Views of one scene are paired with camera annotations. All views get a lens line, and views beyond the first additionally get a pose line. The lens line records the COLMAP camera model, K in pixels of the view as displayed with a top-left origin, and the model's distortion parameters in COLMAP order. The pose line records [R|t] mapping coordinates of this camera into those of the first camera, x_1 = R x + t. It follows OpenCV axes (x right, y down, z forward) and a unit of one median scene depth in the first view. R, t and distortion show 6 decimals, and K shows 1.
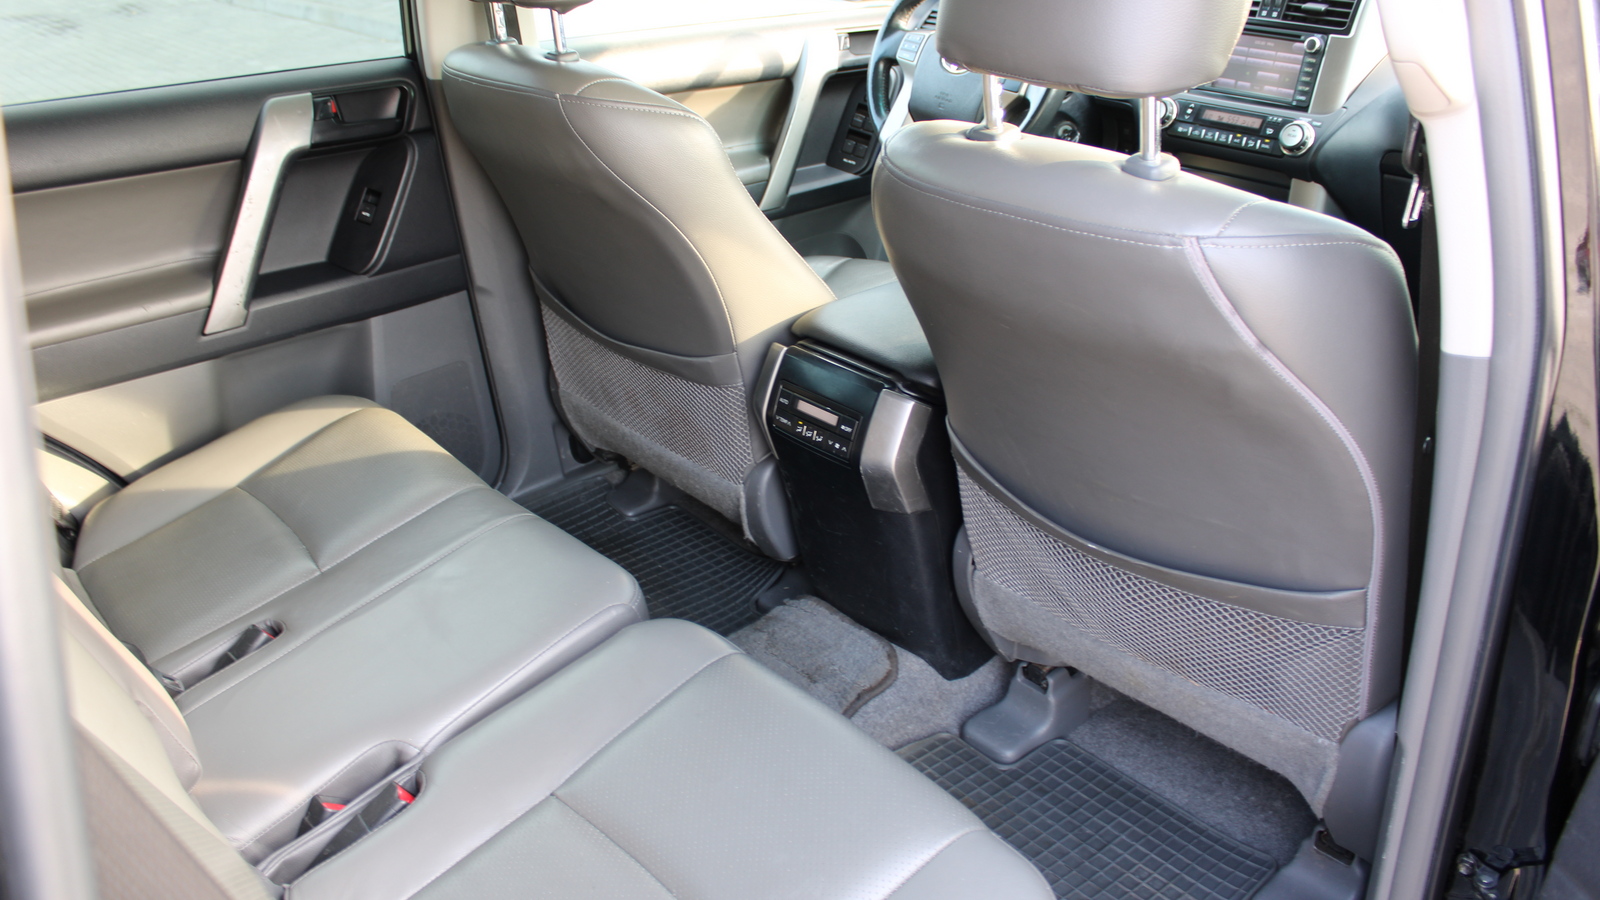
lens RADIAL K [[1336.6, 0, 772.5], [0, 1336.6, 453.9], [0, 0, 1]] dist [-0.170854, 0.146547]
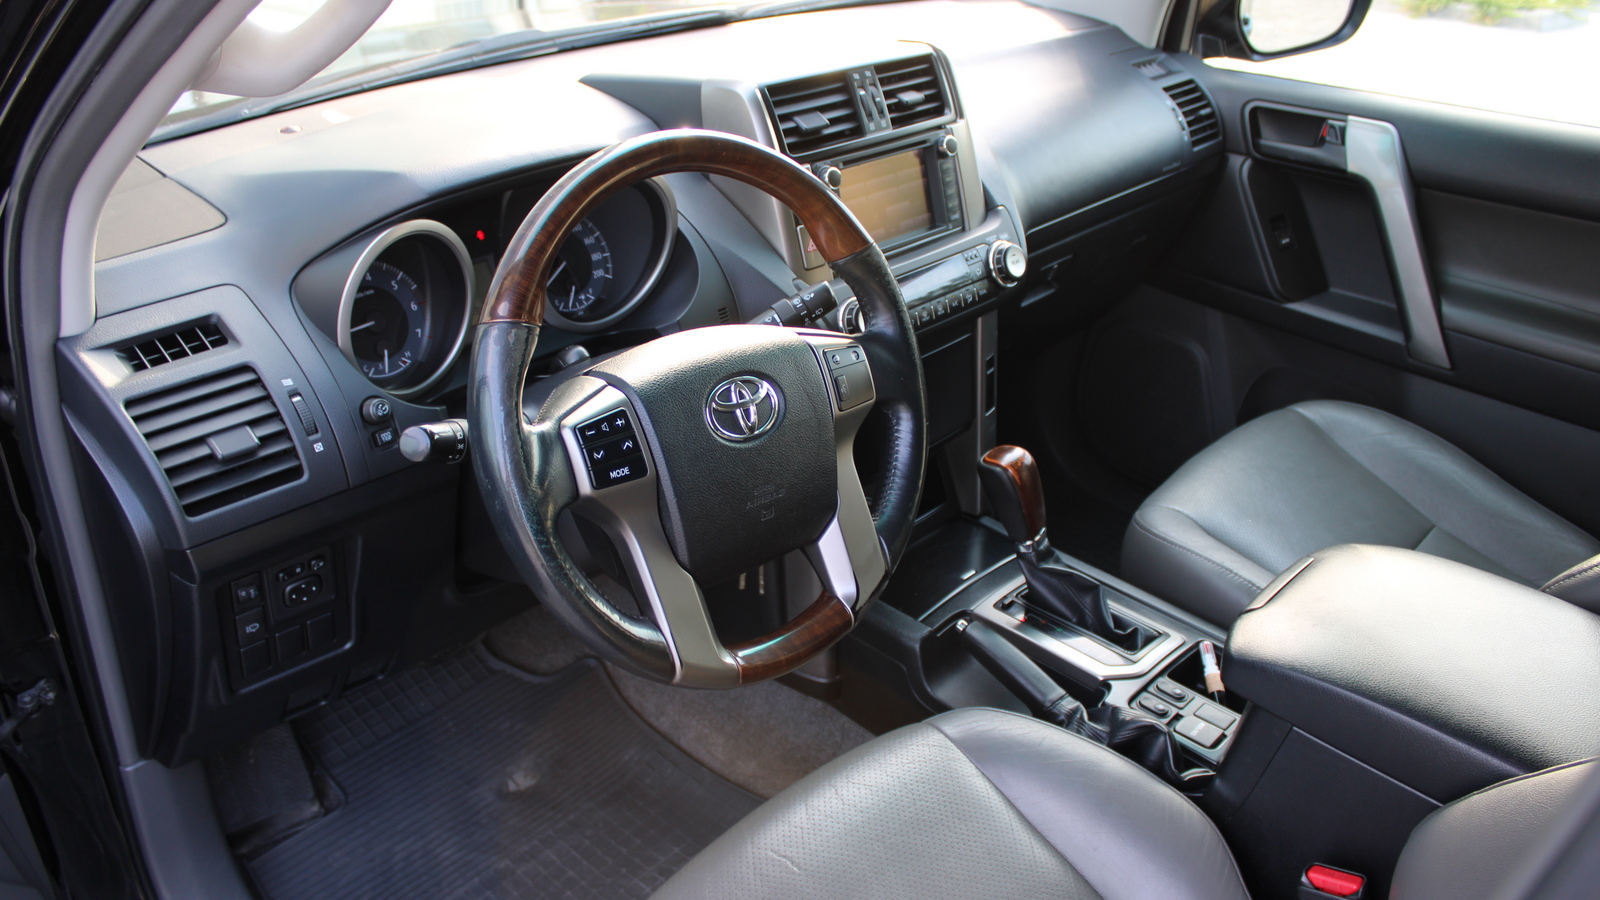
lens RADIAL K [[1355.1, 0, 800.0], [0, 1355.1, 450.0], [0, 0, 1]] dist [-0.162513, 0.147730]
pose [[-0.130550, -0.439710, 0.888601, -0.308876], [0.426442, 0.784223, 0.450712, -0.544214], [-0.895044, 0.437777, 0.085130, 1.056129]]
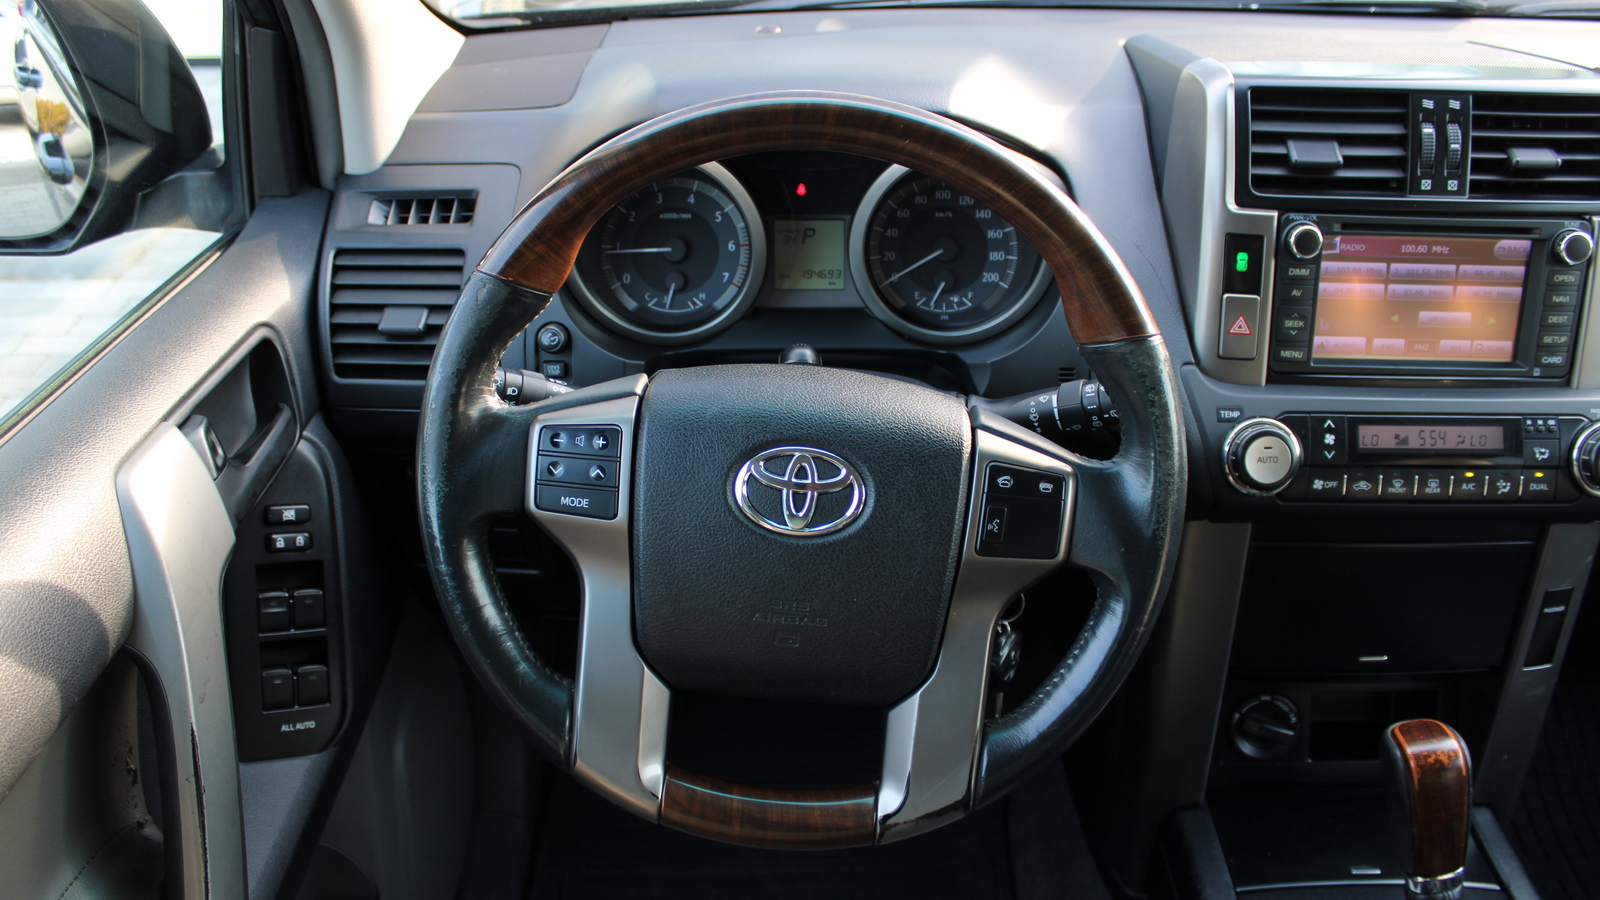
lens RADIAL K [[1336.6, 0, 772.5], [0, 1336.6, 453.9], [0, 0, 1]] dist [-0.170854, 0.146547]
pose [[0.644341, -0.363385, 0.672886, -0.086238], [0.322393, 0.926955, 0.191876, -0.415102], [-0.693461, 0.093300, 0.714428, 0.858628]]
